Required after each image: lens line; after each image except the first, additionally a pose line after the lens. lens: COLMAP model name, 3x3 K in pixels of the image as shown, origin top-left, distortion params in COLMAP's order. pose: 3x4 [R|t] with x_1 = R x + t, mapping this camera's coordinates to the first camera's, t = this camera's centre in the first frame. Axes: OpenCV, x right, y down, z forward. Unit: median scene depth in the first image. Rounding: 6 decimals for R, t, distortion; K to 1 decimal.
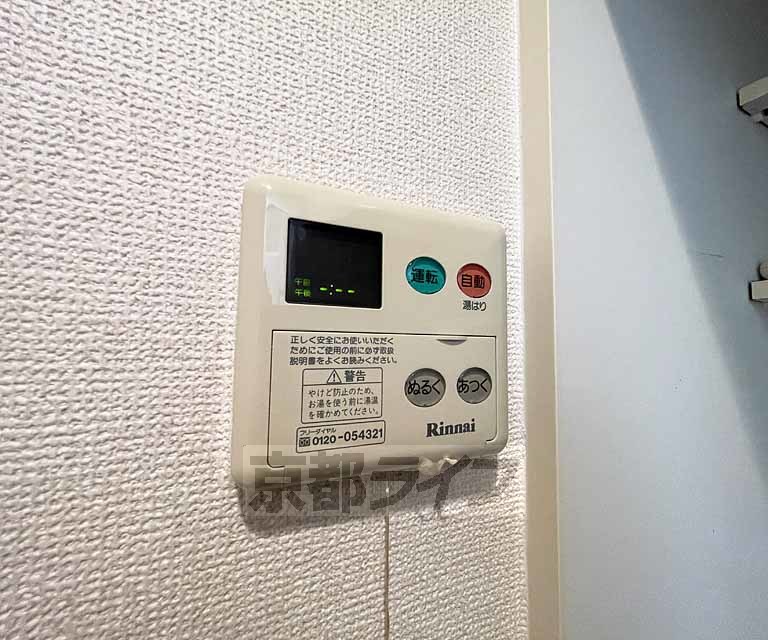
lens RADIAL K [[364.1, 0, 376.3], [0, 364.1, 319.3], [0, 0, 1]] dist [-0.000387, -0.000910]
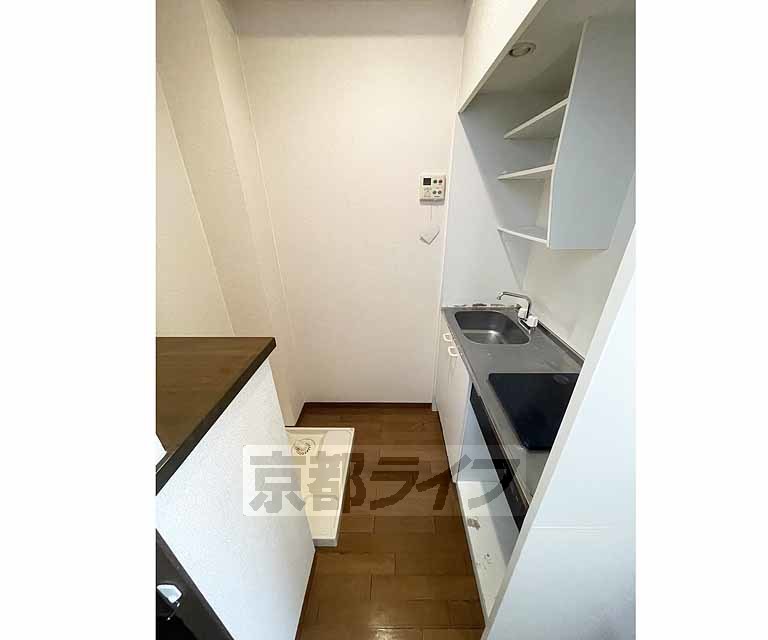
lens RADIAL K [[257.0, 0, 391.9], [0, 257.0, 319.8], [0, 0, 1]] dist [-0.000136, -0.000007]
pose [[0.906876, 0.164710, -0.387874, 2.790974], [0.046130, 0.876112, 0.479895, -0.262907], [0.418865, -0.453098, 0.786927, -8.012037]]
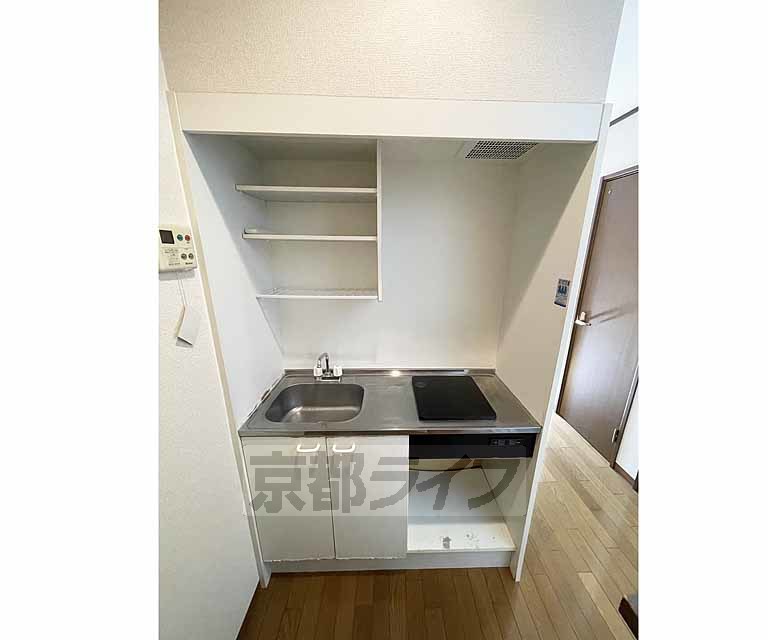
lens RADIAL K [[257.0, 0, 391.9], [0, 257.0, 319.8], [0, 0, 1]] dist [-0.000136, -0.000007]
pose [[0.391792, -0.264090, 0.881337, -2.657686], [-0.059650, 0.948613, 0.310766, -0.372266], [-0.918118, -0.174327, 0.355906, -4.066885]]
